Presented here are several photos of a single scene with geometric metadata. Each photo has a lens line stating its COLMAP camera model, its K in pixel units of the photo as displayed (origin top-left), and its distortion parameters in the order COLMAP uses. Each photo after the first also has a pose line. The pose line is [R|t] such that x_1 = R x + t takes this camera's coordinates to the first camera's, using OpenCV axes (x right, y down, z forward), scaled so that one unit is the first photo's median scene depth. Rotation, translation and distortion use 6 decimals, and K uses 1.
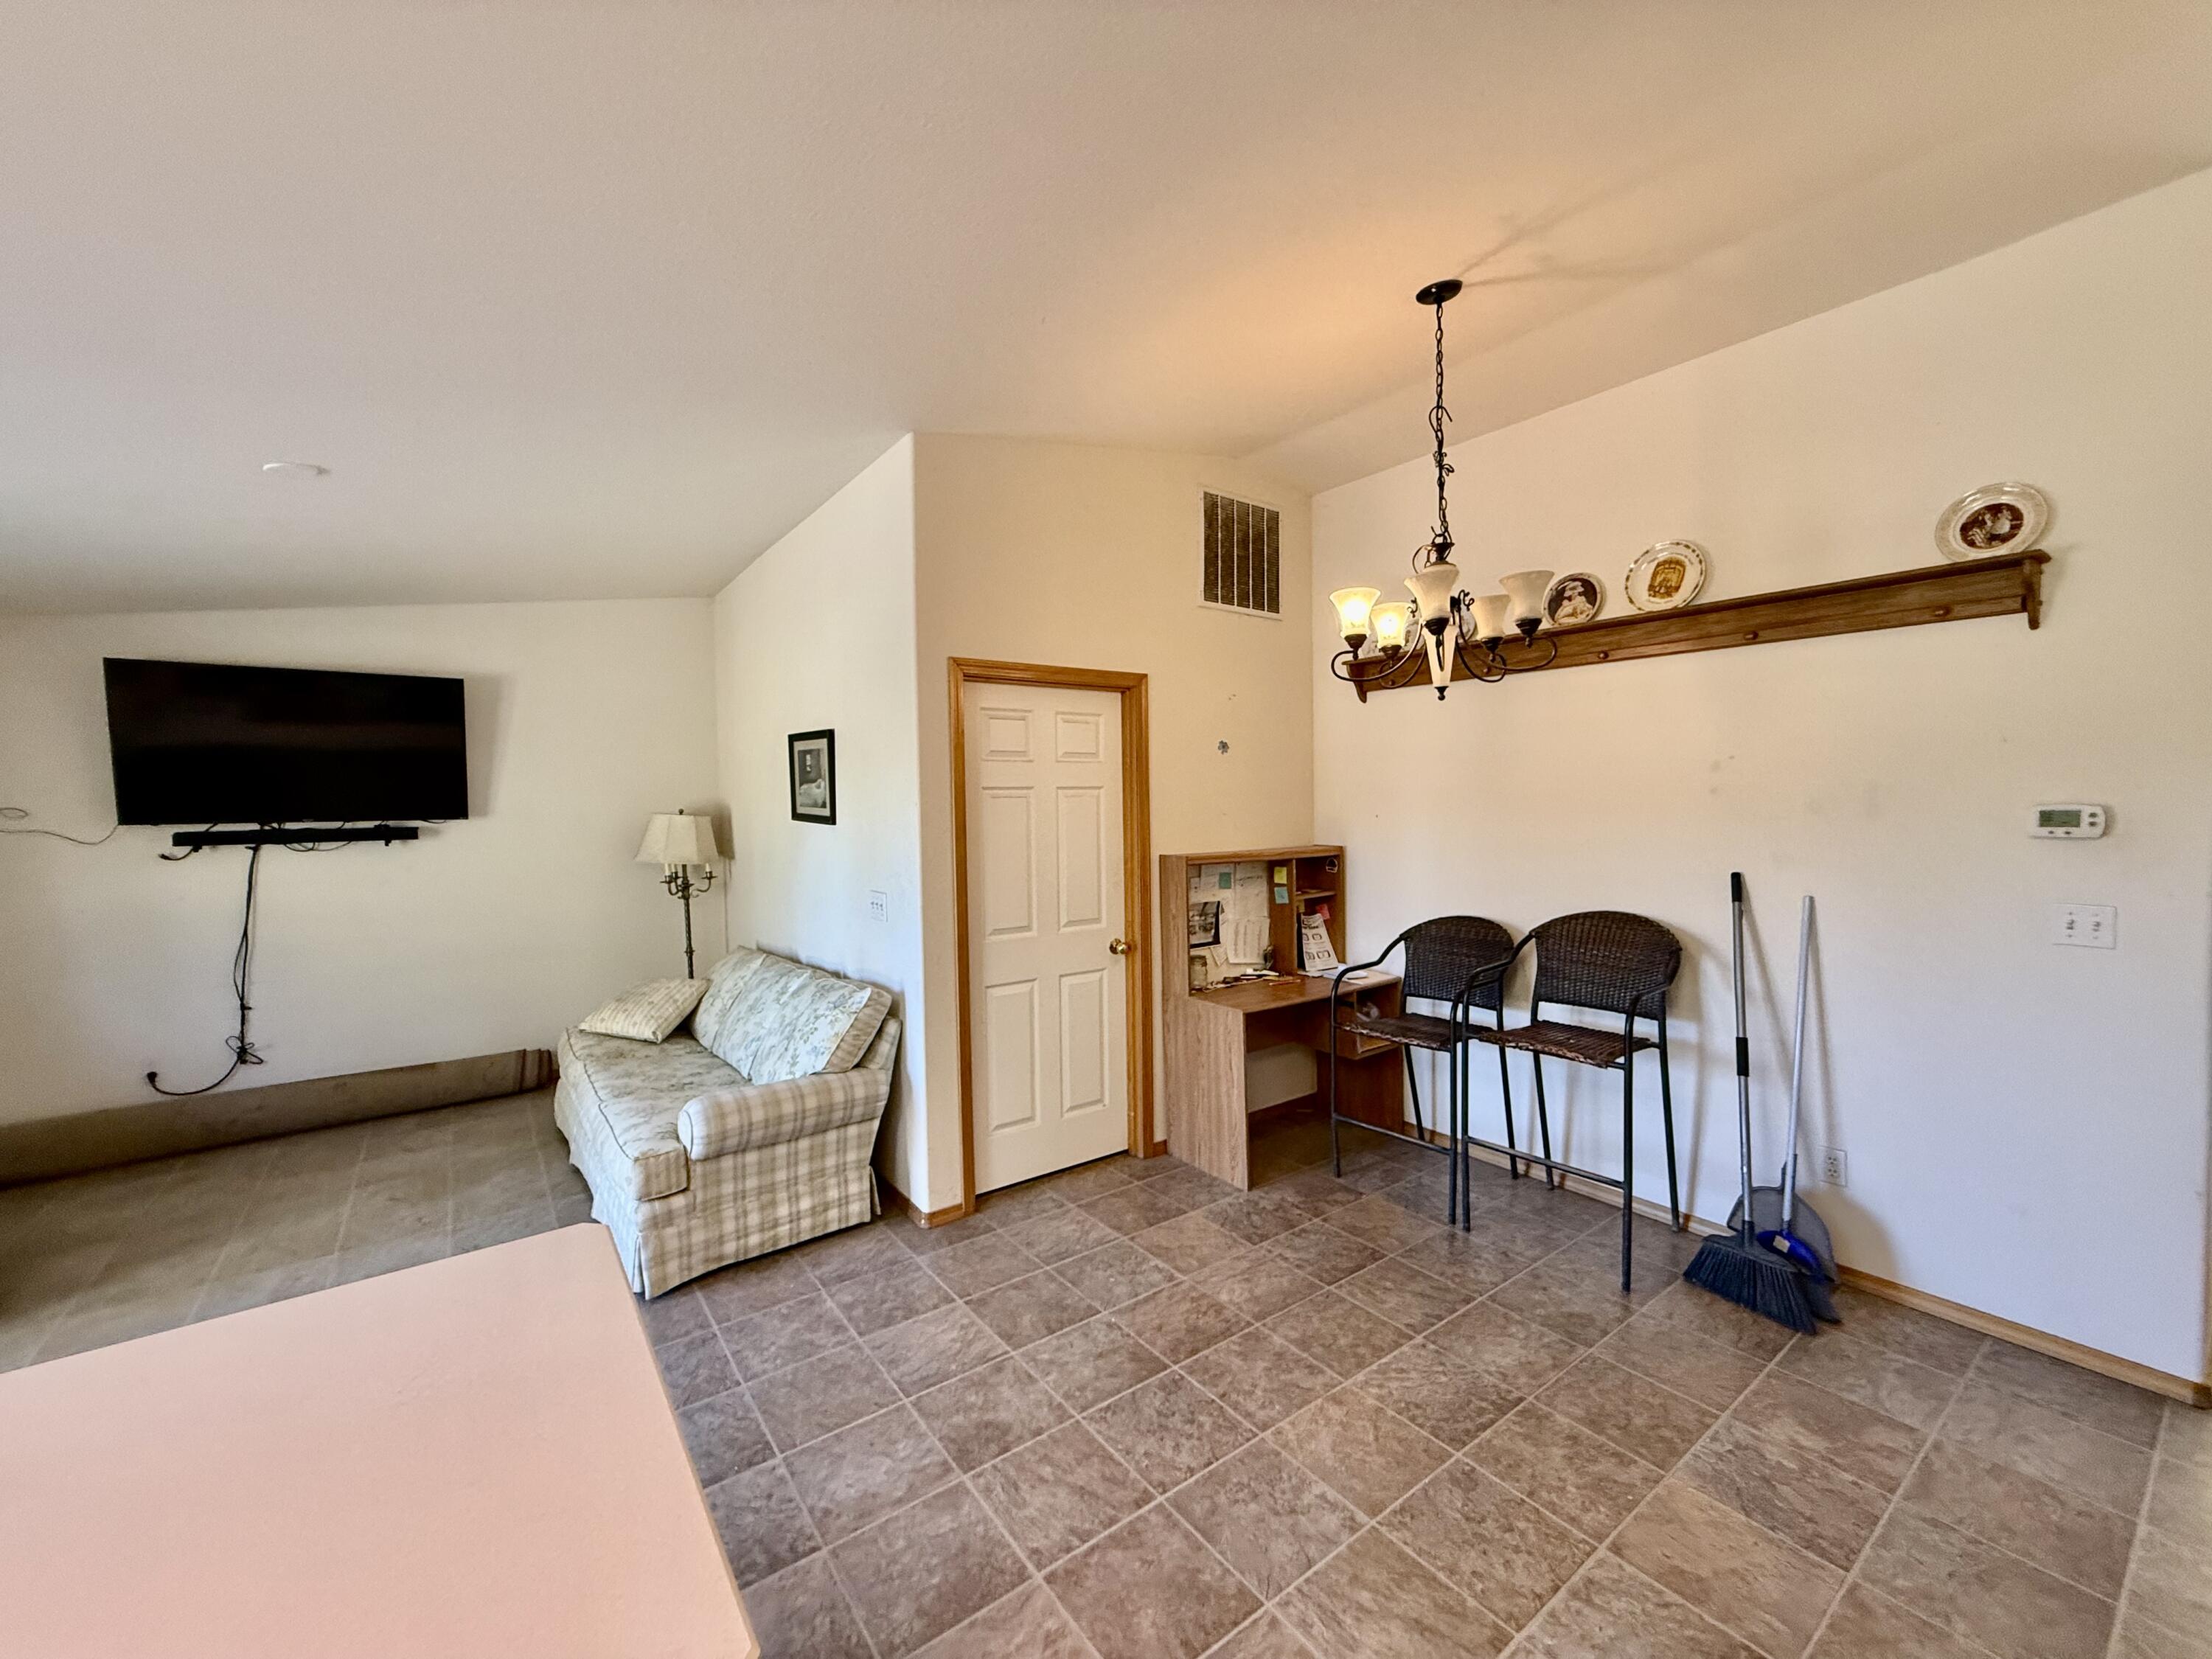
lens RADIAL K [[875.7, 0, 1102.1], [0, 875.7, 811.3], [0, 0, 1]] dist [0.012113, 0.000048]
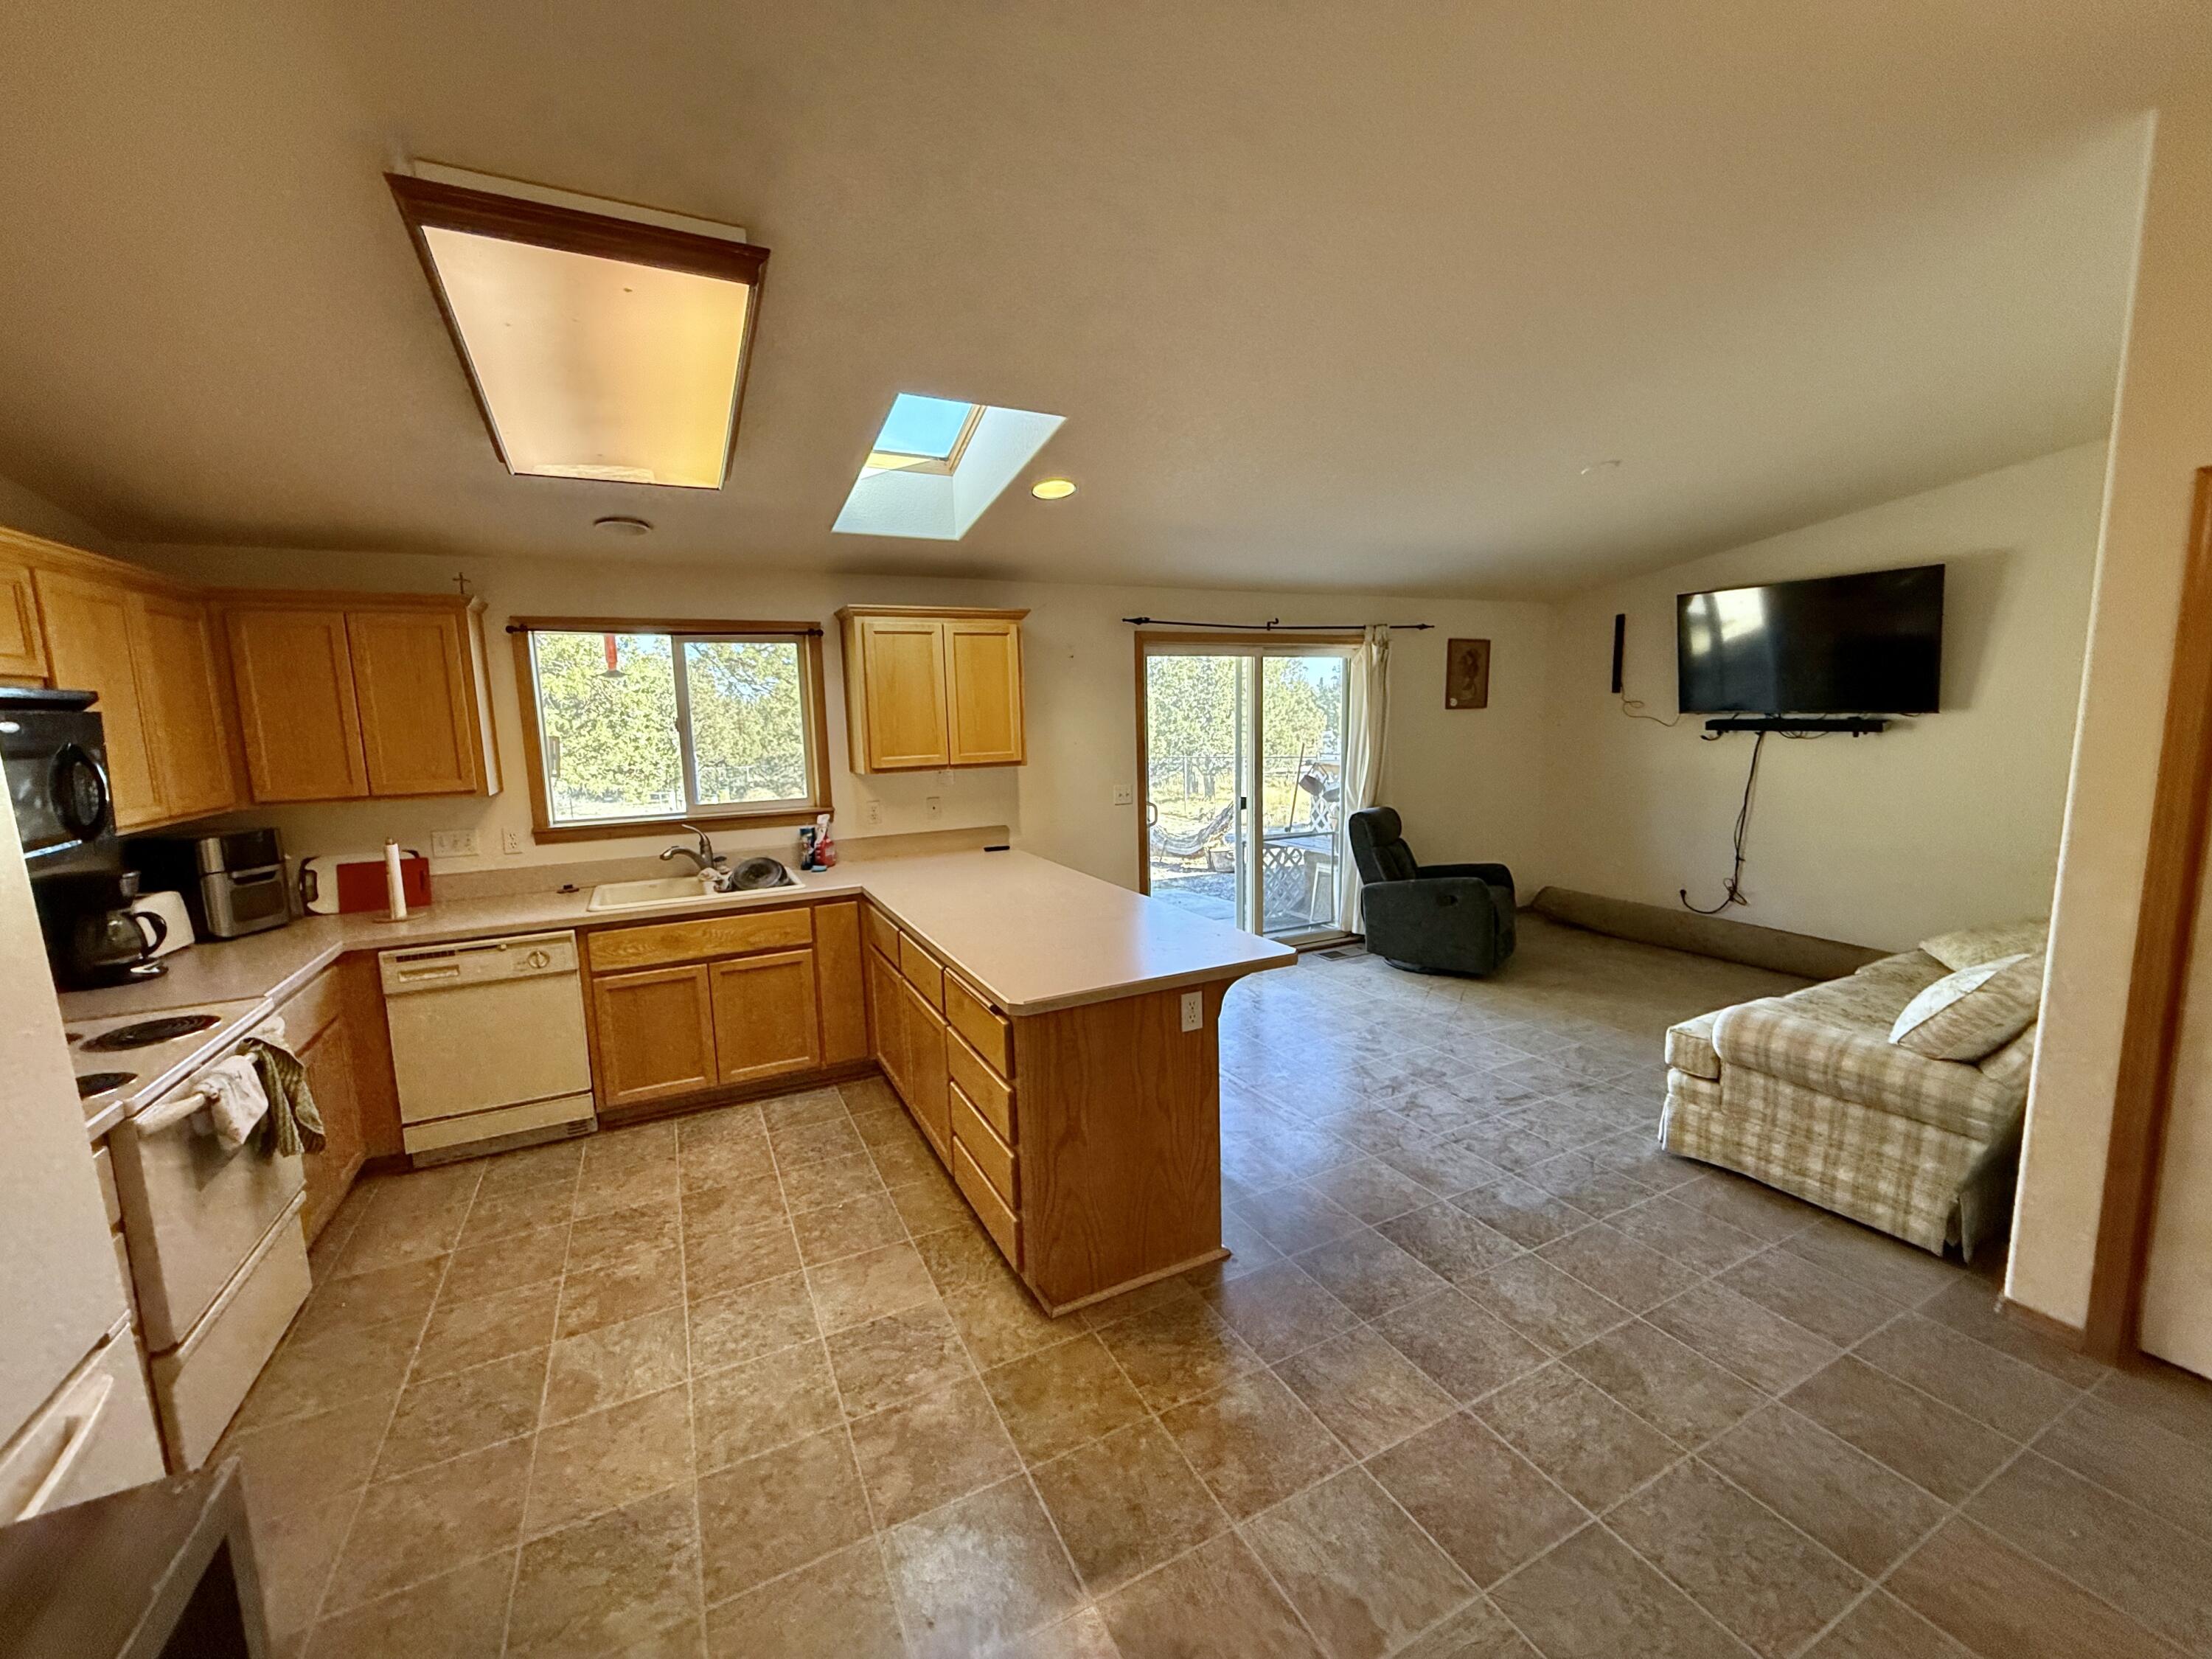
lens RADIAL K [[875.7, 0, 1102.1], [0, 875.7, 811.3], [0, 0, 1]] dist [0.012113, 0.000048]
pose [[-0.143038, 0.132481, -0.980810, 0.558911], [0.010593, 0.991149, 0.132332, -0.033687], [0.989660, 0.008539, -0.143176, 0.378551]]
